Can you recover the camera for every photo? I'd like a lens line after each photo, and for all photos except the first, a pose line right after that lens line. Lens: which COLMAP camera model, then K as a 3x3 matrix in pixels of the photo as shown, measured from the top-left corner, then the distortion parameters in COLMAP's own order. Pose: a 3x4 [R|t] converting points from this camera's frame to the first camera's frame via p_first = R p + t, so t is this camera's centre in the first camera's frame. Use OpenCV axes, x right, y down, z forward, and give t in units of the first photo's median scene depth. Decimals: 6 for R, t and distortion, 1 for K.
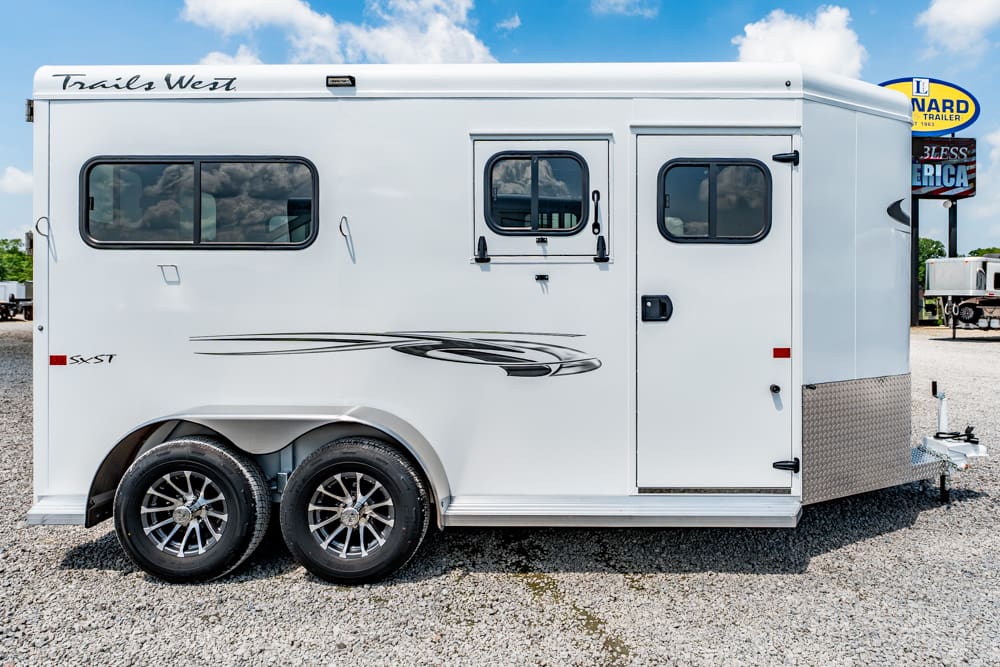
lens RADIAL K [[629.3, 0, 545.9], [0, 629.3, 300.9], [0, 0, 1]] dist [0.011024, -0.003375]
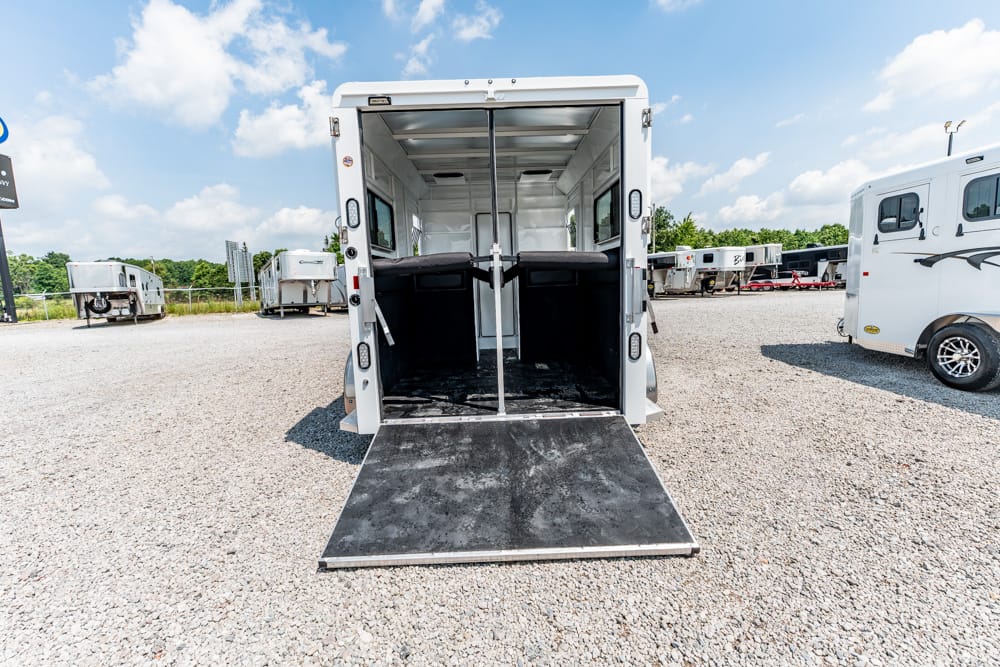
lens RADIAL K [[433.4, 0, 498.4], [0, 433.4, 336.9], [0, 0, 1]] dist [-0.002119, -0.000026]
pose [[-0.050311, -0.128340, 0.990453, -1.739190], [0.041374, 0.990590, 0.130460, 0.009606], [-0.997876, 0.047542, -0.044528, 1.382530]]
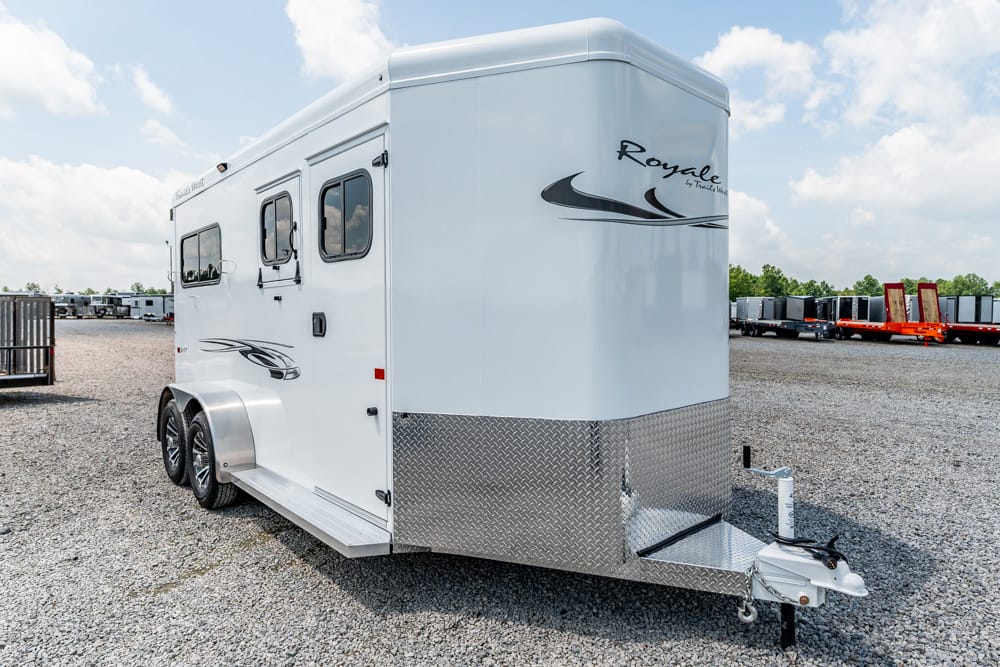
lens RADIAL K [[572.6, 0, 505.3], [0, 572.6, 329.8], [0, 0, 1]] dist [0.011245, -0.003332]
pose [[0.685273, 0.015981, -0.728111, 1.107413], [0.002036, 0.999713, 0.023859, -0.002147], [0.728283, -0.017833, 0.685044, 0.558341]]
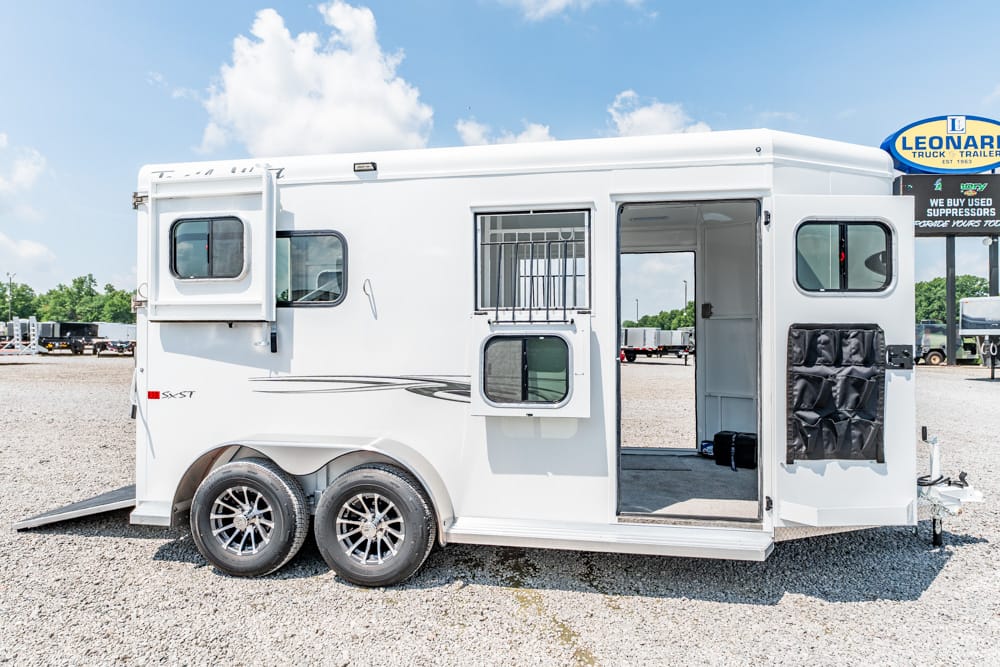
lens RADIAL K [[572.6, 0, 490.3], [0, 572.6, 332.8], [0, 0, 1]] dist [0.011245, -0.003332]
pose [[0.987964, -0.002136, -0.154668, 0.080449], [0.000565, 0.999948, -0.010203, -0.019956], [0.154681, 0.009993, 0.987914, -0.042150]]
